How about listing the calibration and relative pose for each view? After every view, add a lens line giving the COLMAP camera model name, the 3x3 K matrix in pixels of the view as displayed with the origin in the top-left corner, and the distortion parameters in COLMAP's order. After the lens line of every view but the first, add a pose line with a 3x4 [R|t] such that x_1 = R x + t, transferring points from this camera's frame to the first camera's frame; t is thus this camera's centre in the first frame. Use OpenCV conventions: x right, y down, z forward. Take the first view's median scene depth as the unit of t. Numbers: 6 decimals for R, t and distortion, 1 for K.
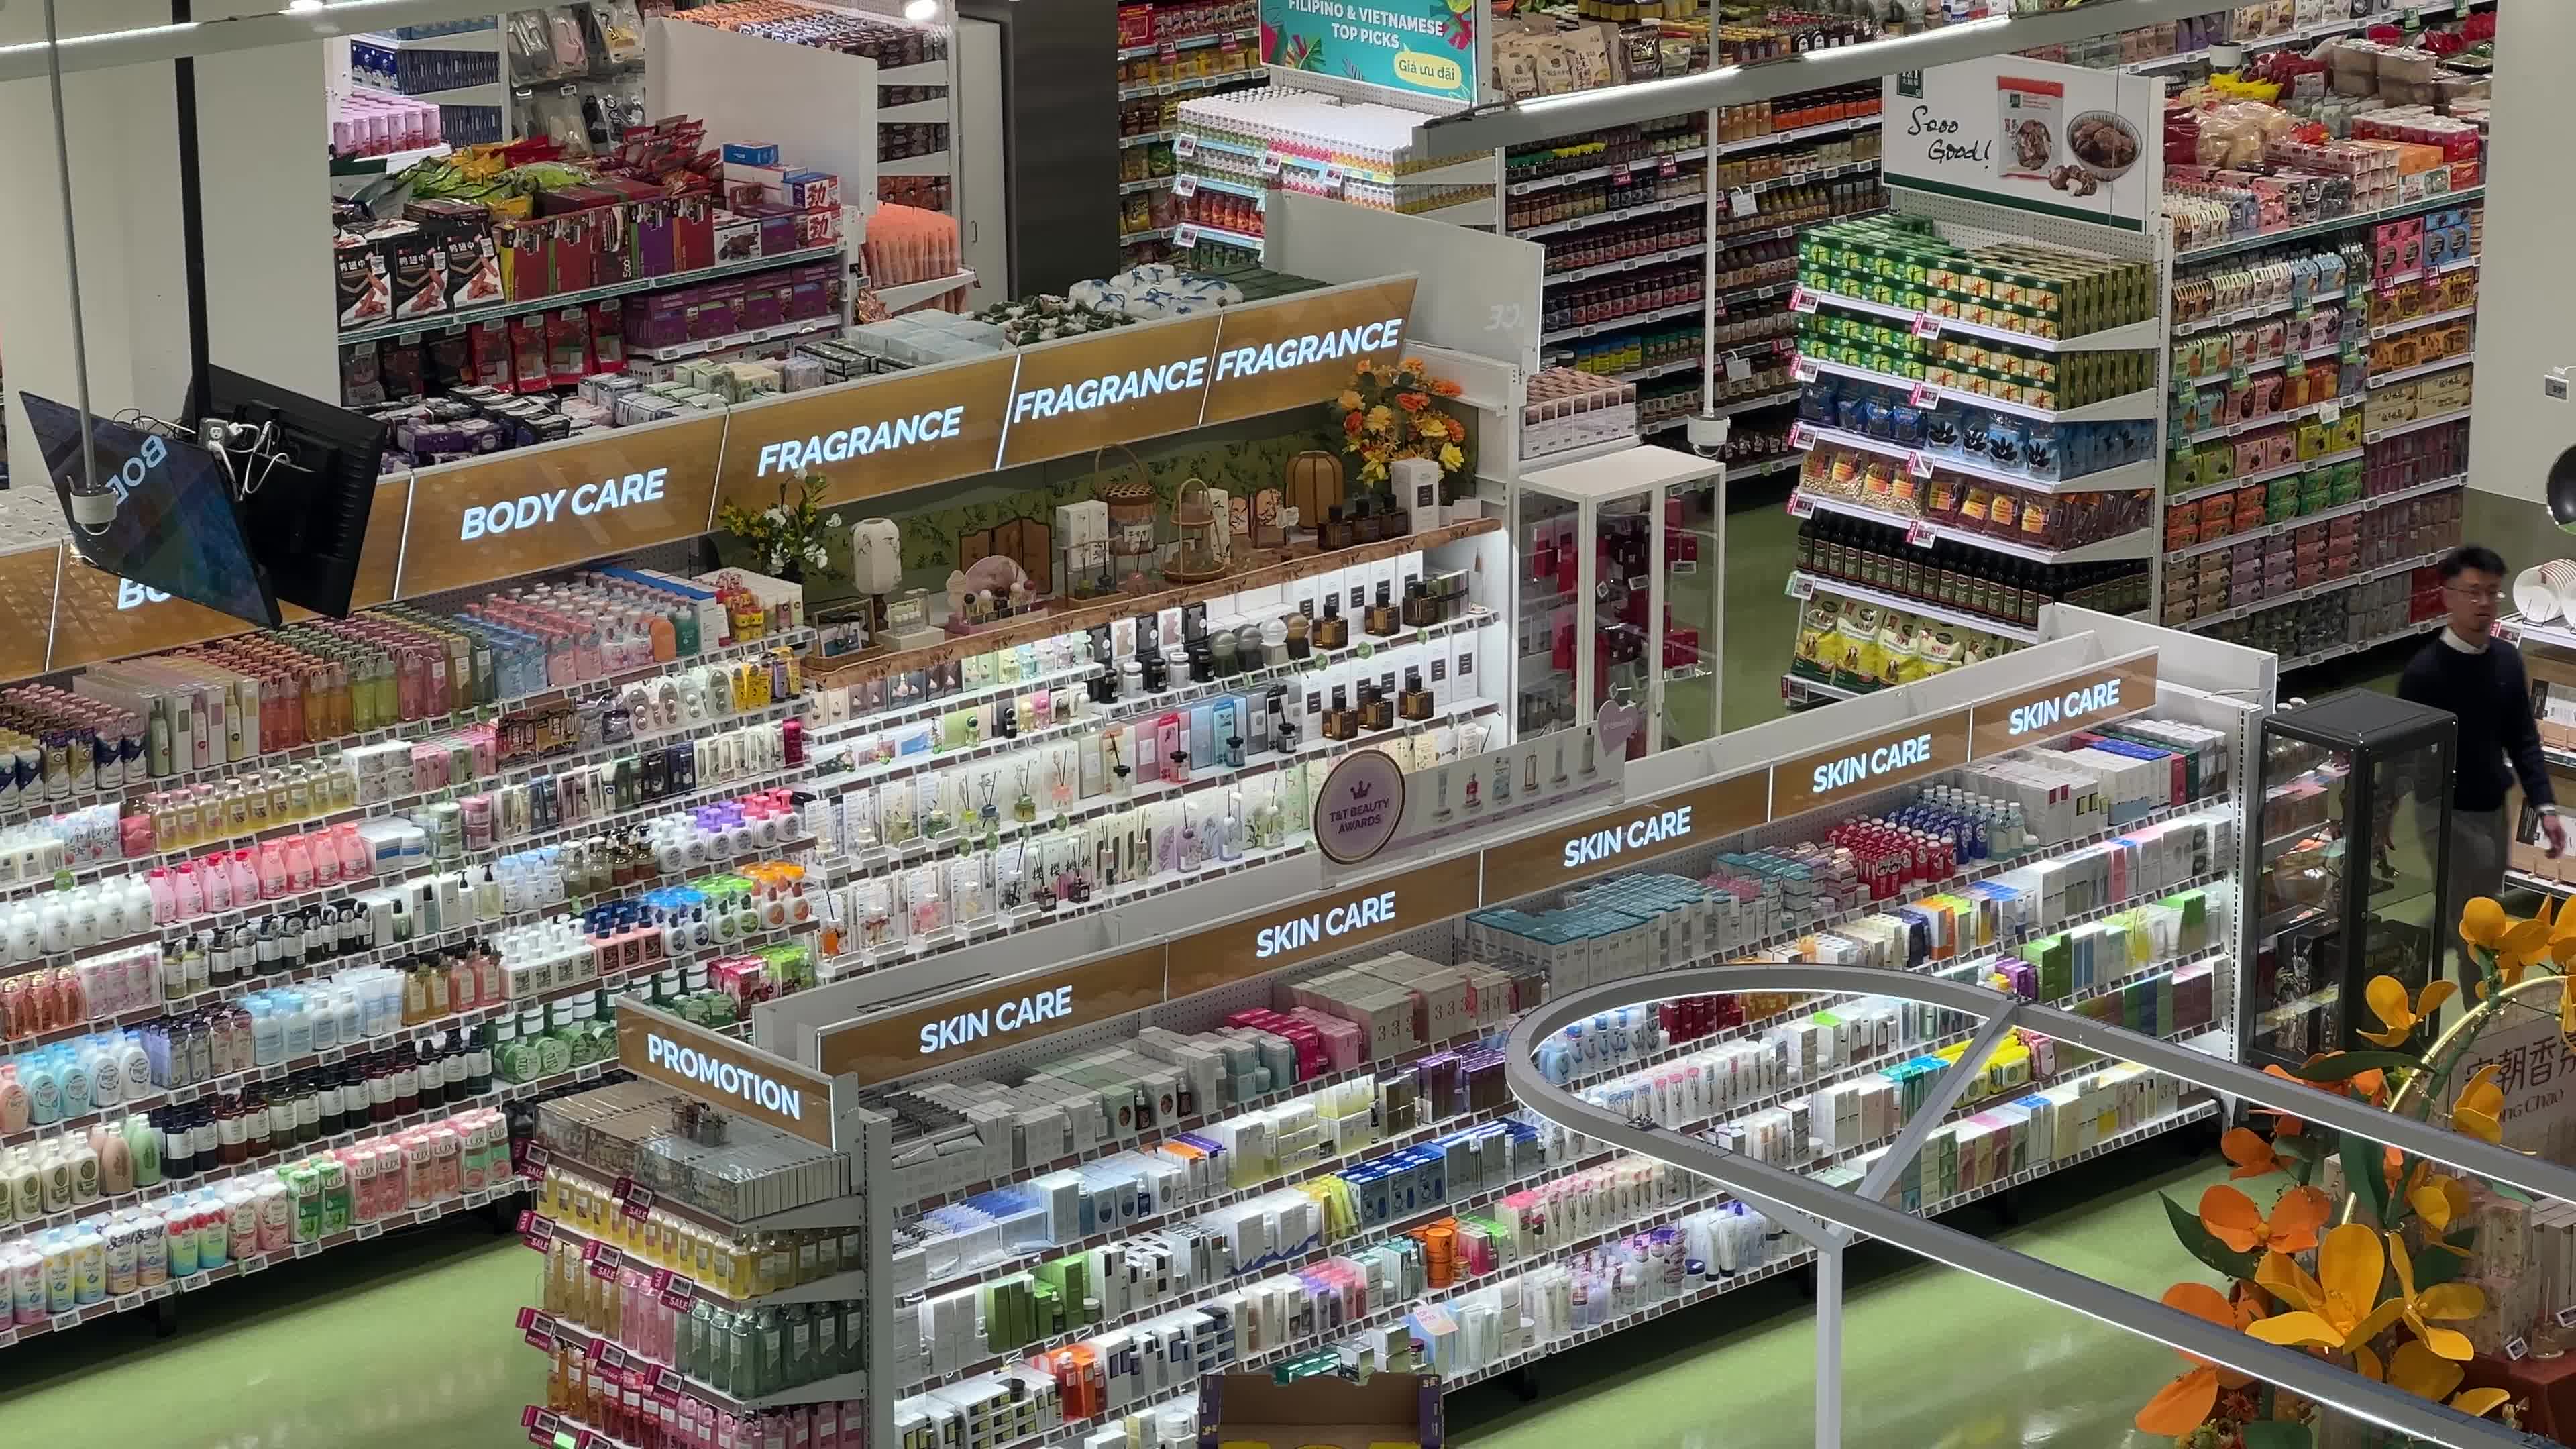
lens RADIAL K [[6271.9, 0, 1273.6], [0, 6271.9, 718.0], [0, 0, 1]] dist [0.110707, 0.000000]
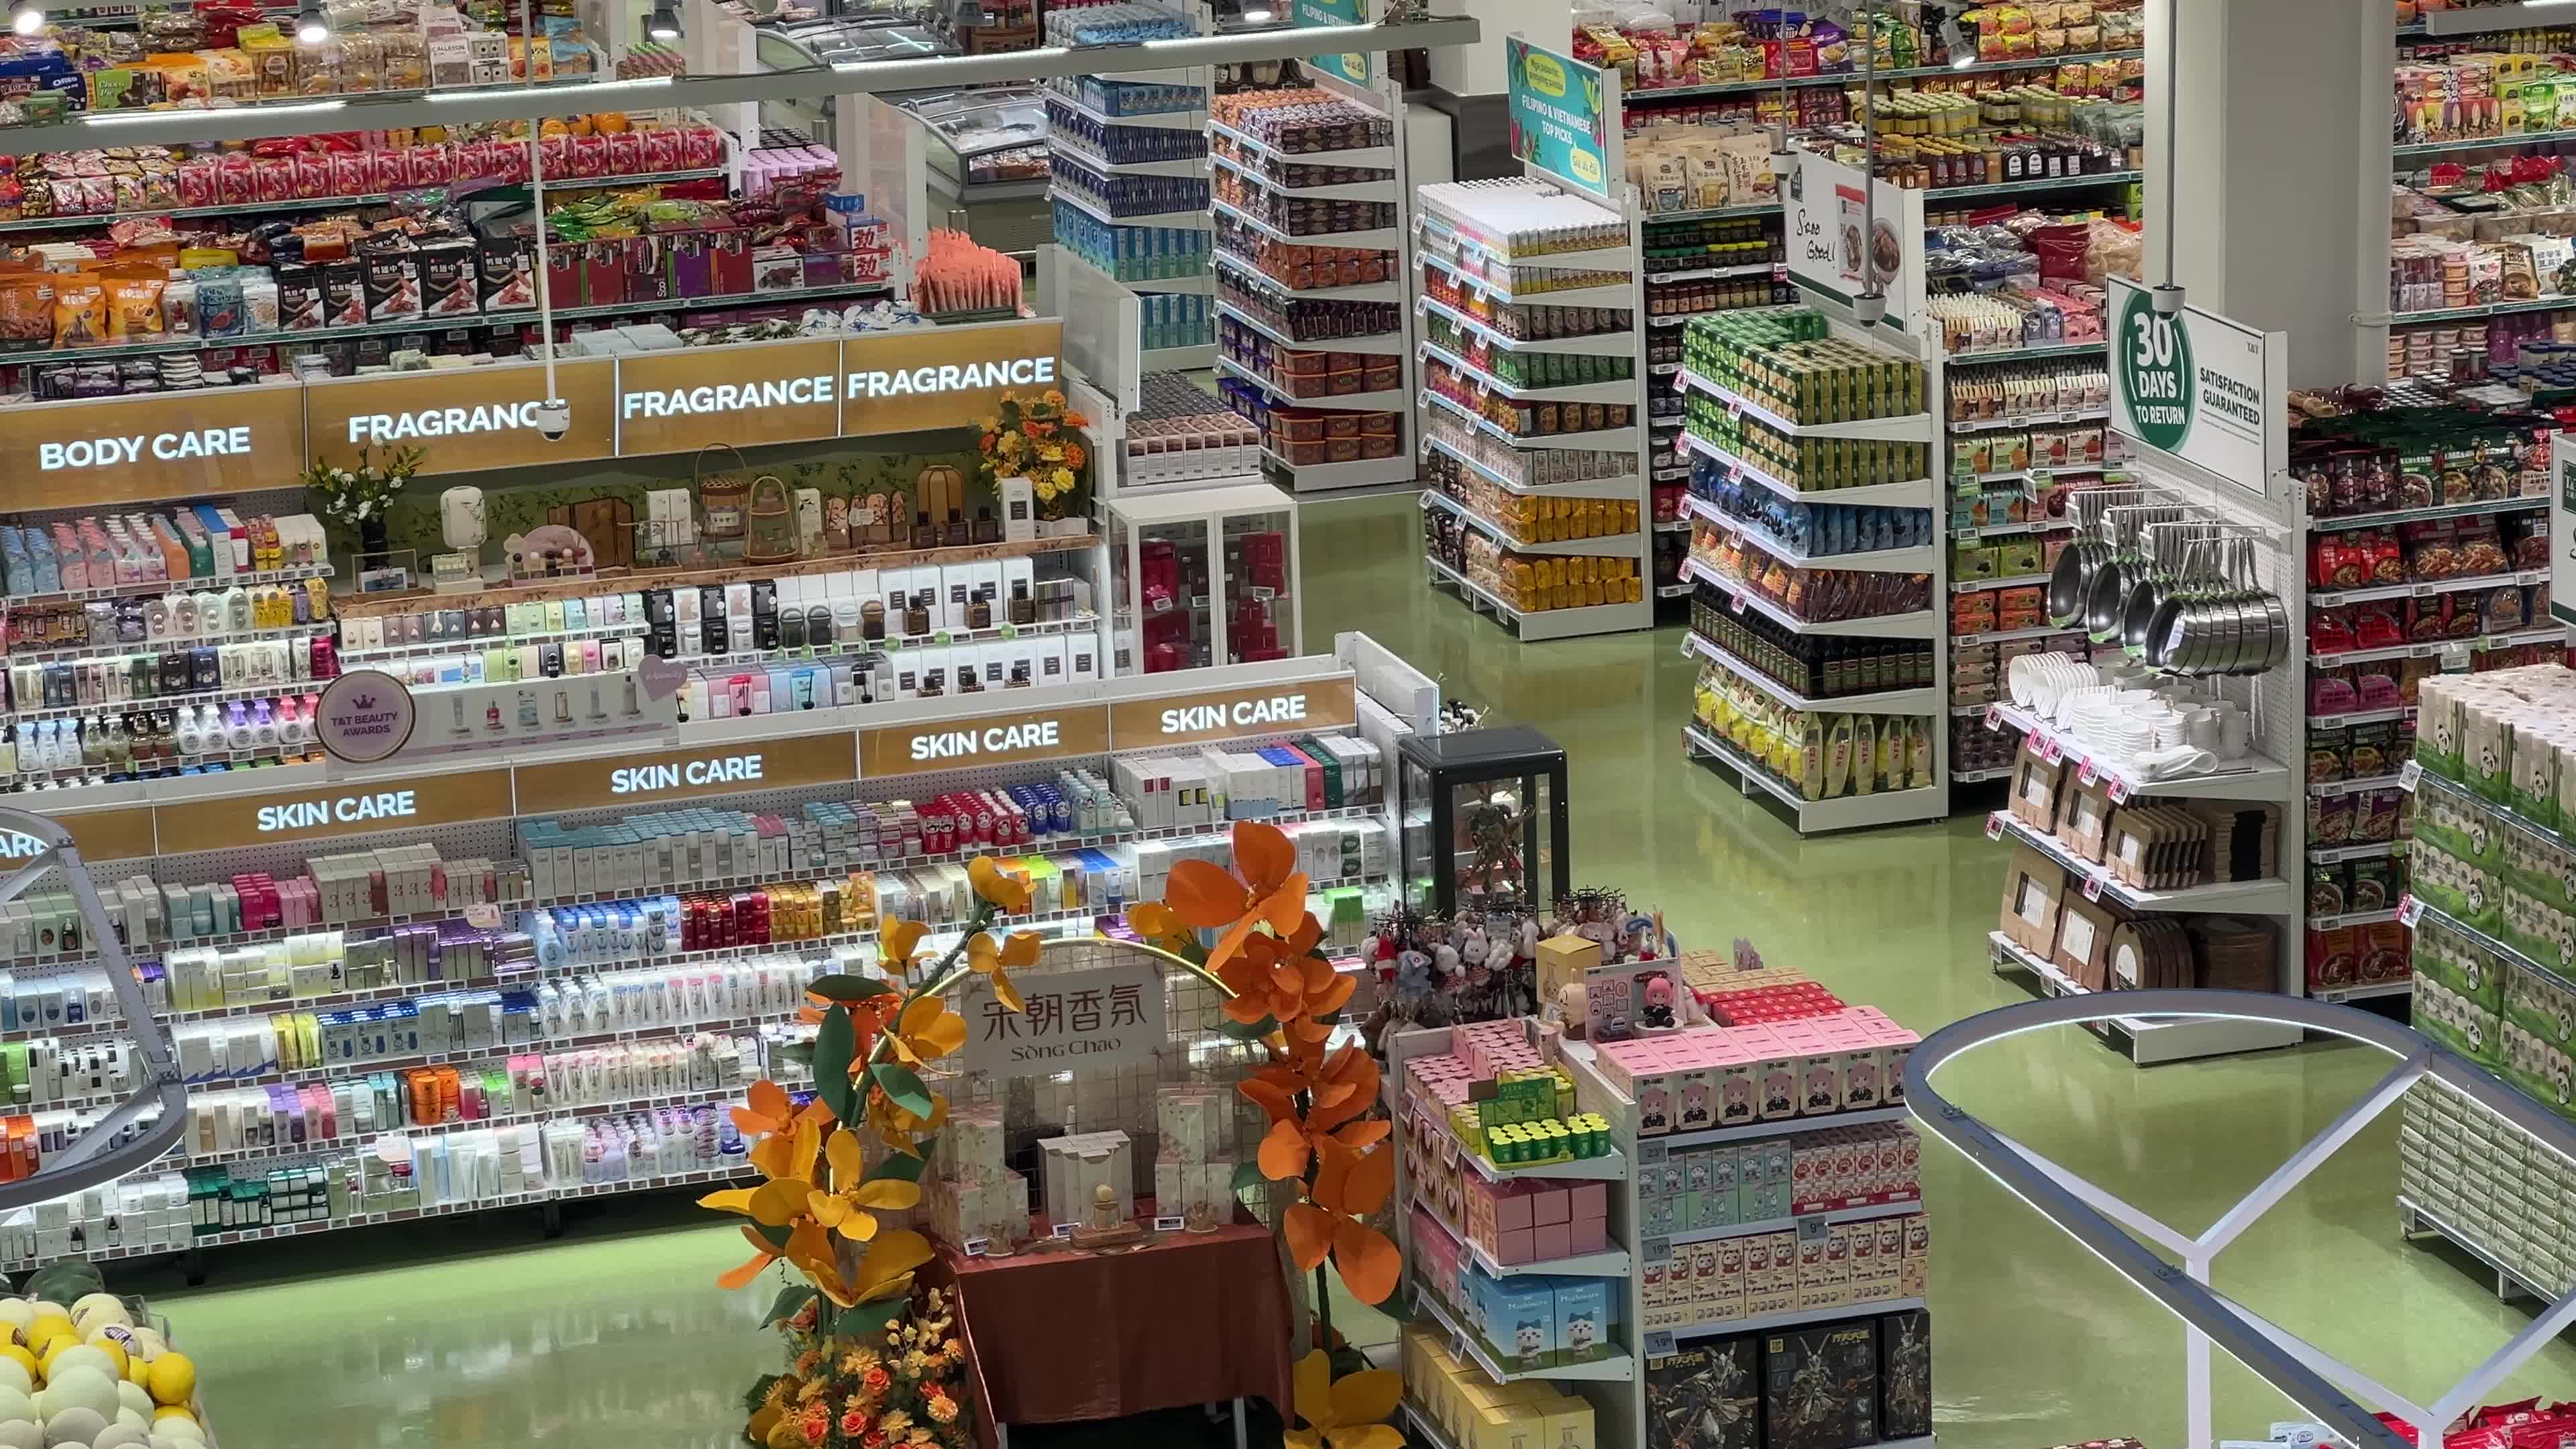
lens RADIAL K [[6271.9, 0, 1270.2], [0, 6271.9, 730.6], [0, 0, 1]] dist [0.110707, 0.000000]
pose [[0.896337, 0.083503, -0.435439, 0.588837], [-0.092606, 0.995703, 0.000316, 0.000177], [0.433594, 0.040041, 0.900218, -0.011865]]
